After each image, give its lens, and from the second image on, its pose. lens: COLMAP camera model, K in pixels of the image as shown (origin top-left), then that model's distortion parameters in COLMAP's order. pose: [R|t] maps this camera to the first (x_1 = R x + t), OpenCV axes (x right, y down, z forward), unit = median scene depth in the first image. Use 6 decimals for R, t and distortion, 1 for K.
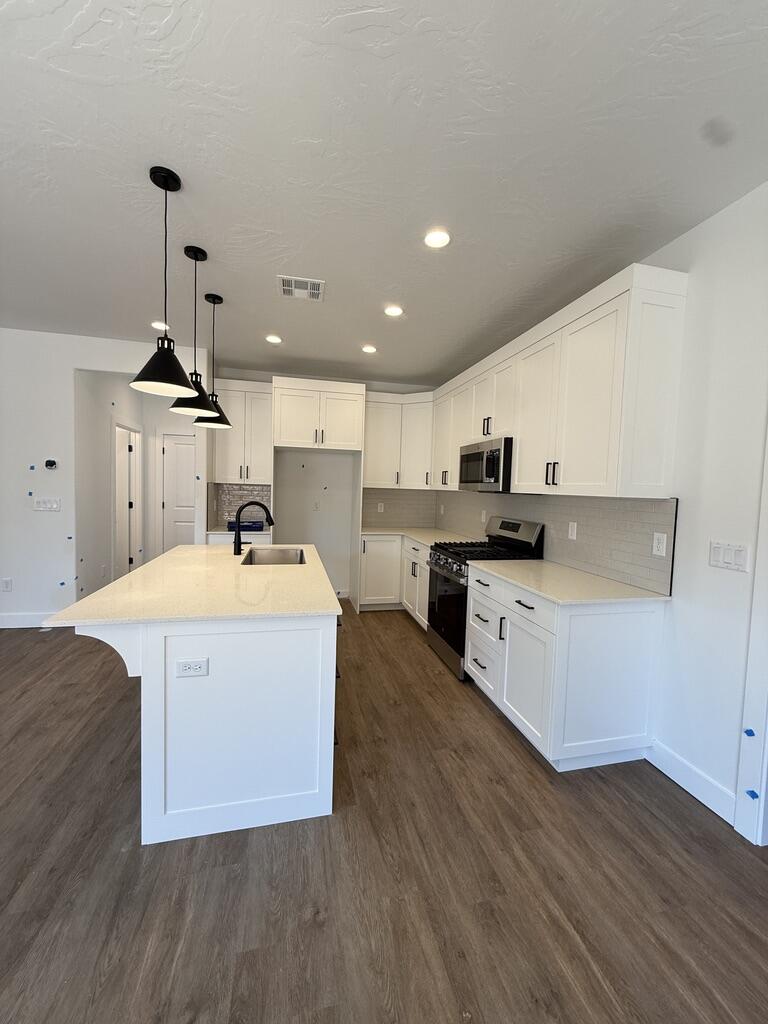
lens RADIAL K [[407.8, 0, 386.5], [0, 407.8, 510.8], [0, 0, 1]] dist [0.000814, -0.000224]
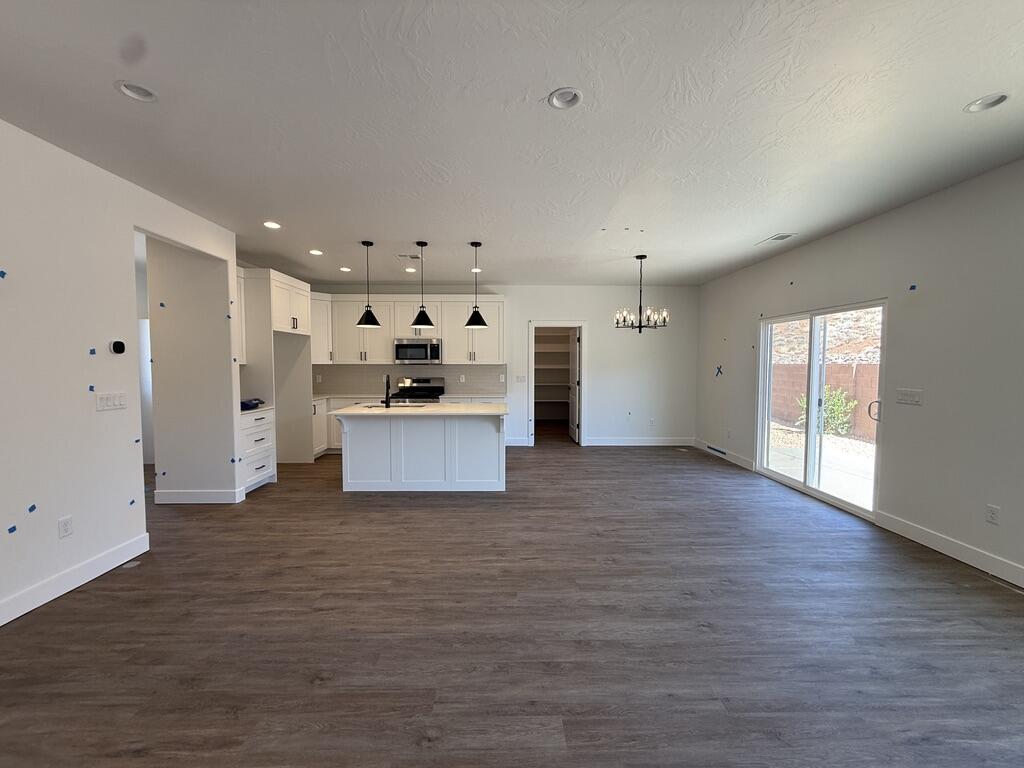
lens RADIAL K [[407.8, 0, 502.7], [0, 407.8, 382.2], [0, 0, 1]] dist [0.000814, -0.000224]
pose [[0.224316, -0.076461, 0.971512, -1.416452], [0.061885, 0.996023, 0.064101, -0.053984], [-0.972549, 0.045743, 0.228156, 0.138008]]
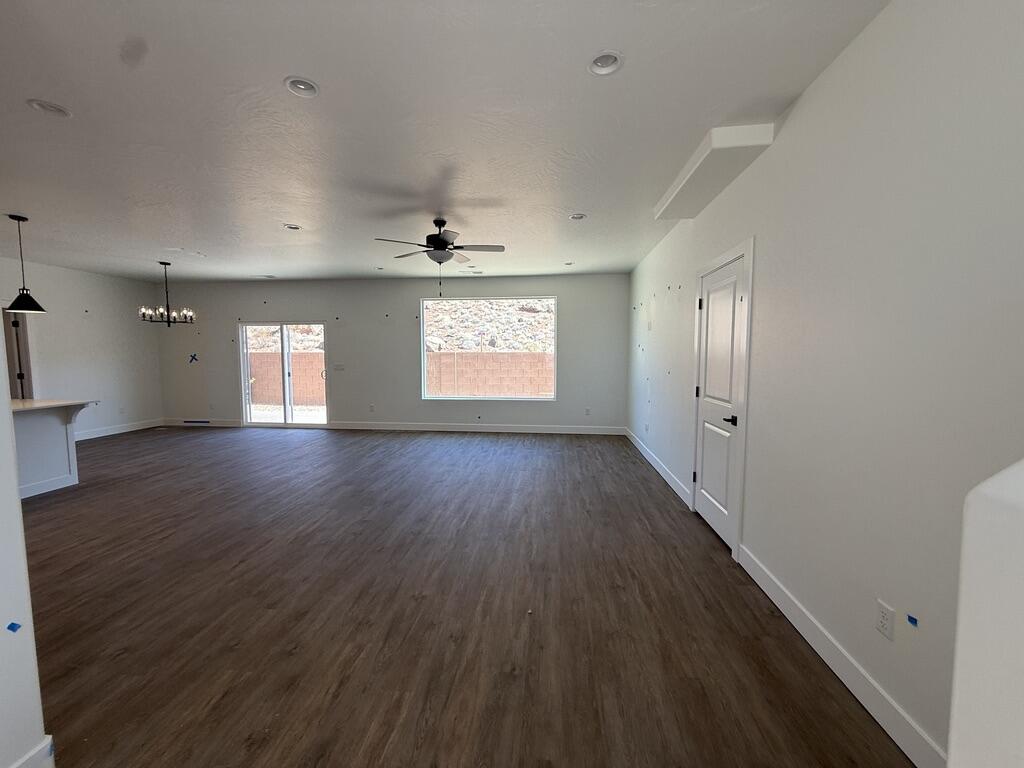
lens RADIAL K [[407.8, 0, 507.2], [0, 407.8, 386.7], [0, 0, 1]] dist [0.000814, -0.000224]
pose [[-0.938257, -0.060575, 0.340594, -1.788141], [-0.010420, 0.989052, 0.147201, -0.113552], [-0.345782, 0.134563, -0.928616, 0.989356]]
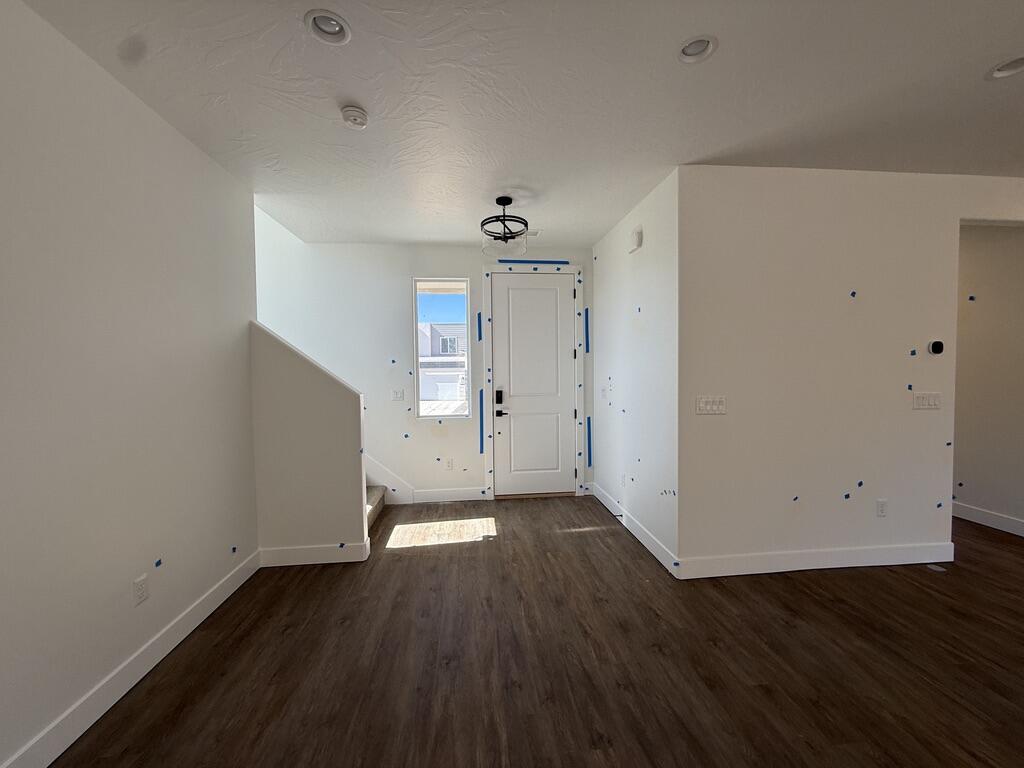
lens RADIAL K [[407.8, 0, 511.7], [0, 407.8, 382.8], [0, 0, 1]] dist [0.000814, -0.000224]
pose [[0.990331, -0.038947, -0.133145, -1.511594], [0.036645, 0.999134, -0.019699, -0.062086], [0.133797, 0.014629, 0.990901, 0.148316]]
